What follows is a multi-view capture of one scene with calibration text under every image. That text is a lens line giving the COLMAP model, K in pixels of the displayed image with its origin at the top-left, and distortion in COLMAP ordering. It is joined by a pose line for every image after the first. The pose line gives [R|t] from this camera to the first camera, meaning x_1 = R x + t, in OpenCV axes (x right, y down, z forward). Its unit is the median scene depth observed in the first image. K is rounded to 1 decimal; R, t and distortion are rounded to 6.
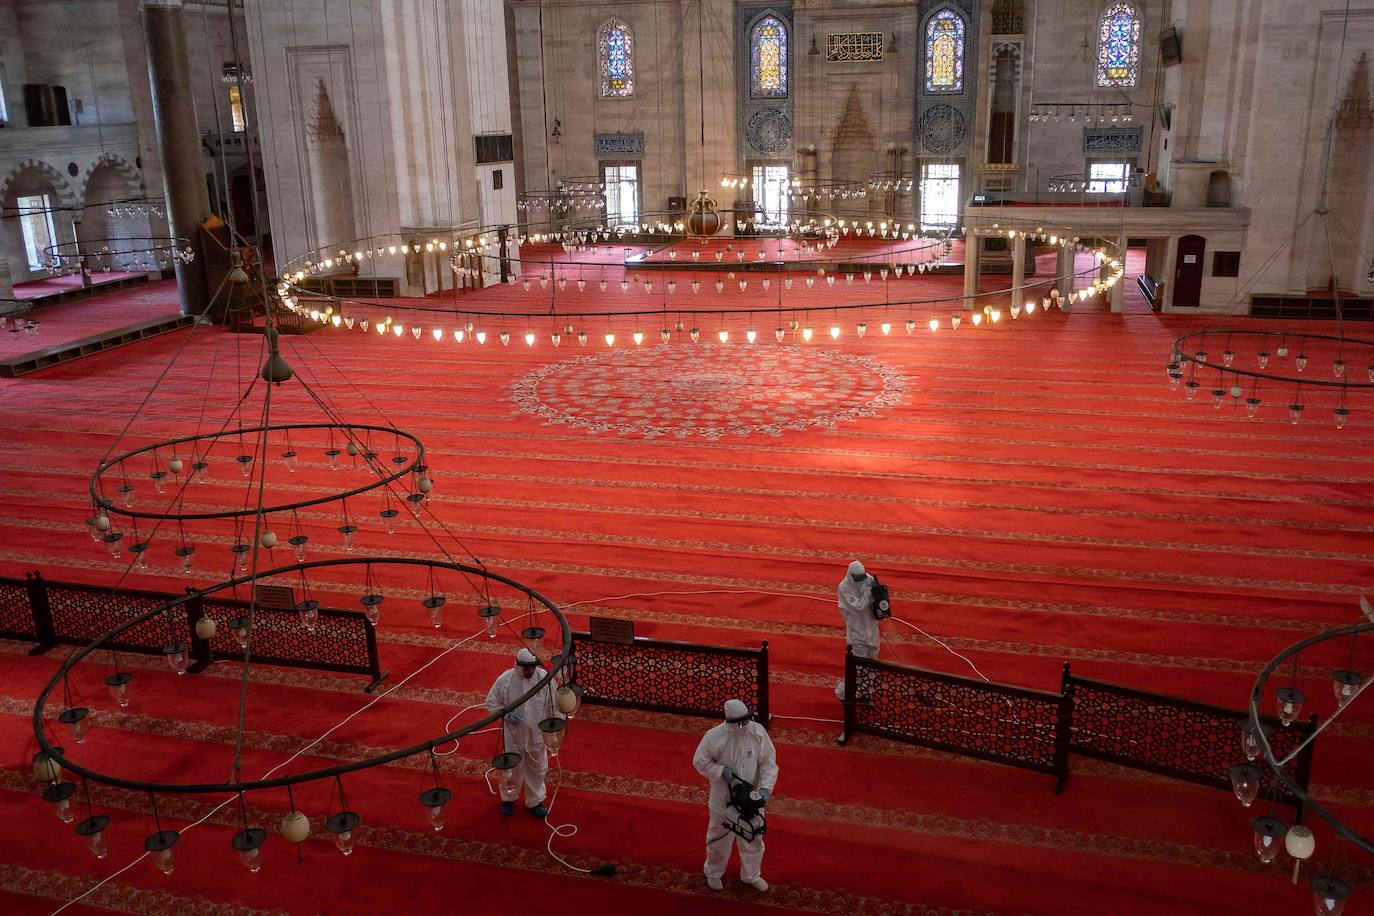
lens RADIAL K [[1195.2, 0, 713.6], [0, 1195.2, 467.1], [0, 0, 1]] dist [-0.025607, 0.001536]
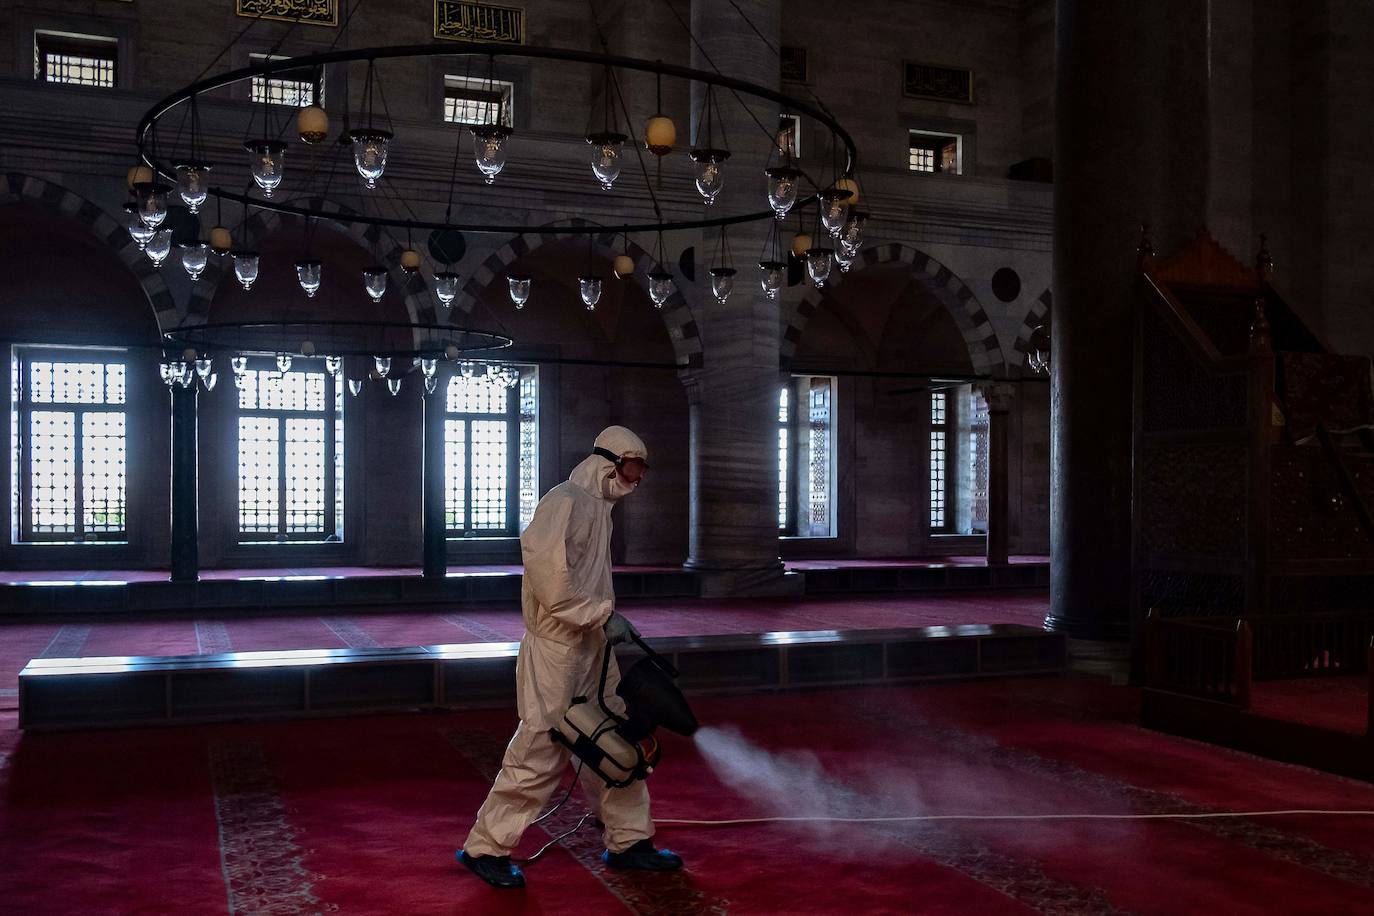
lens RADIAL K [[1301.7, 0, 683.3], [0, 1301.7, 506.1], [0, 0, 1]] dist [-0.049471, 0.000000]
pose [[0.556243, 0.021194, -0.830750, -0.268553], [-0.260332, 0.953800, -0.149976, -0.095374], [0.789190, 0.299694, 0.536062, 0.822132]]
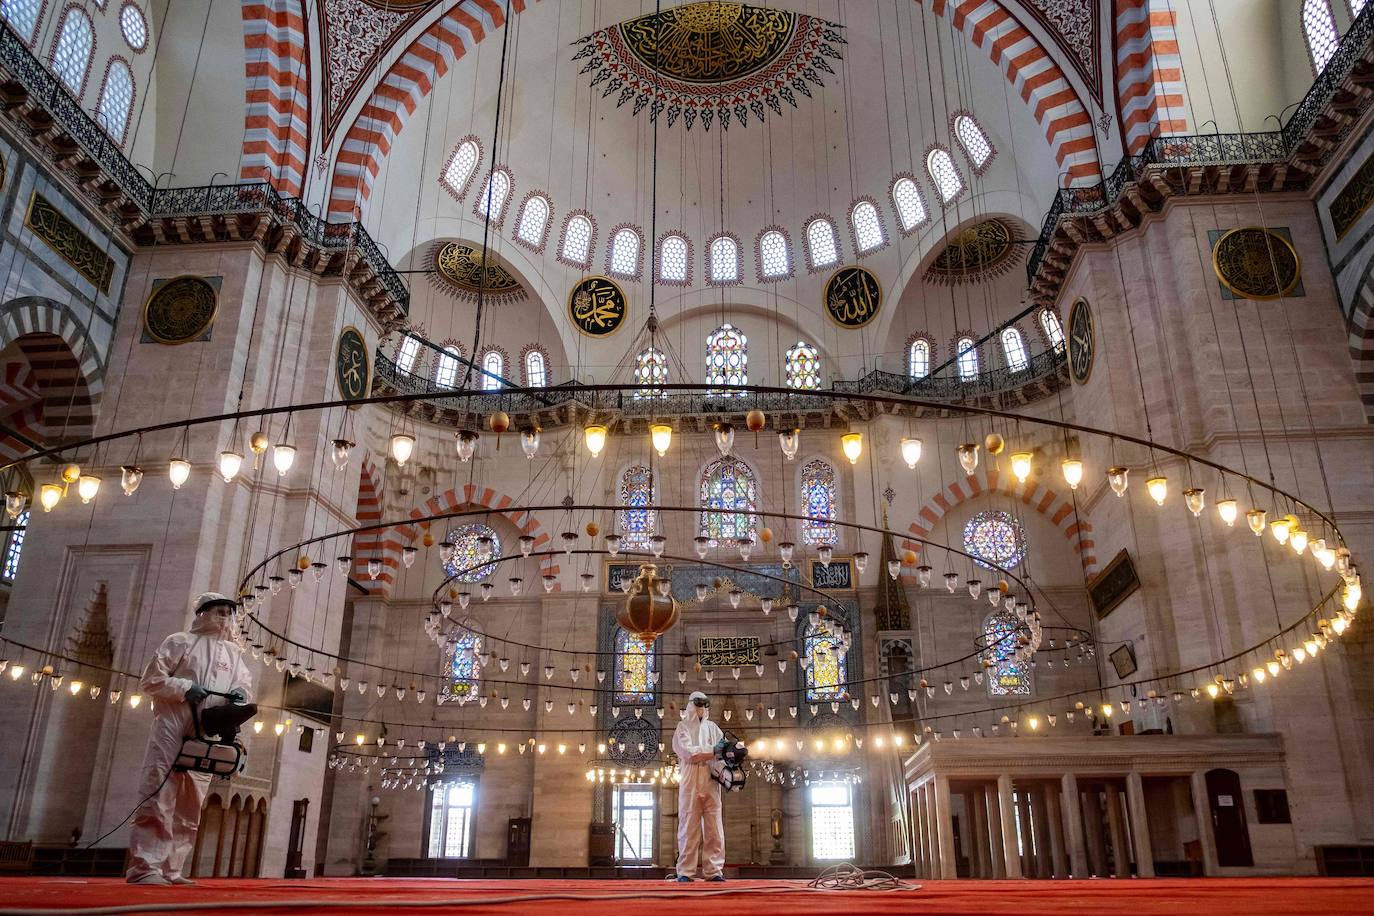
lens RADIAL K [[1080.4, 0, 682.8], [0, 1080.4, 471.7], [0, 0, 1]] dist [-0.024493, 0.007507]
pose [[0.987458, 0.071903, 0.140562, -0.062476], [0.031715, 0.781799, -0.622724, 0.081768], [-0.154667, 0.619371, 0.769713, 0.389409]]
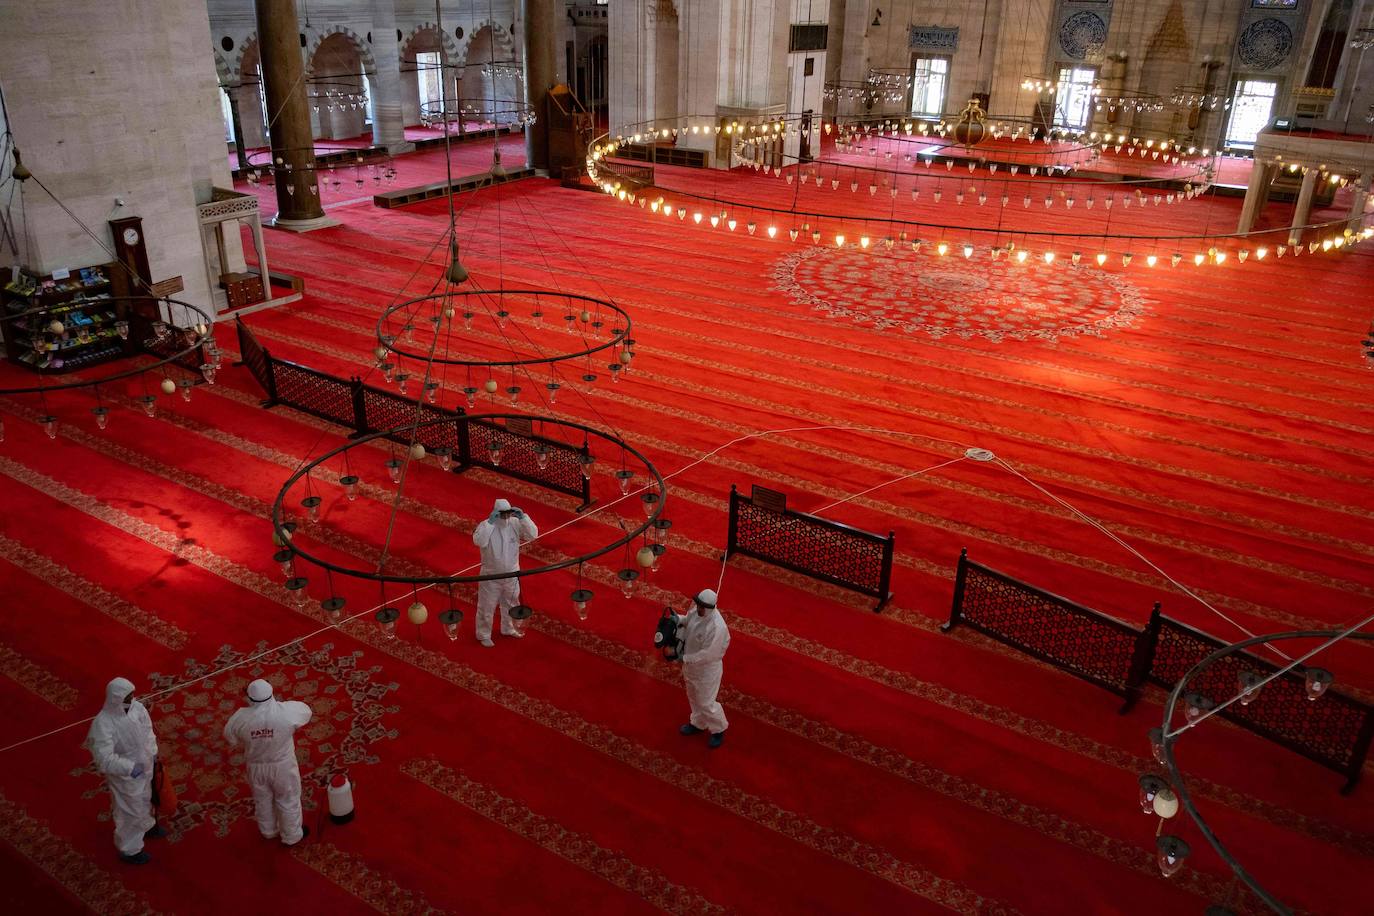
lens RADIAL K [[1080.4, 0, 688.1], [0, 1080.4, 468.5], [0, 0, 1]] dist [-0.024493, 0.007507]
pose [[0.949713, 0.167850, -0.264333, 0.045336], [-0.131388, 0.979891, 0.150169, -0.016696], [0.284224, -0.107887, 0.952669, -0.016208]]
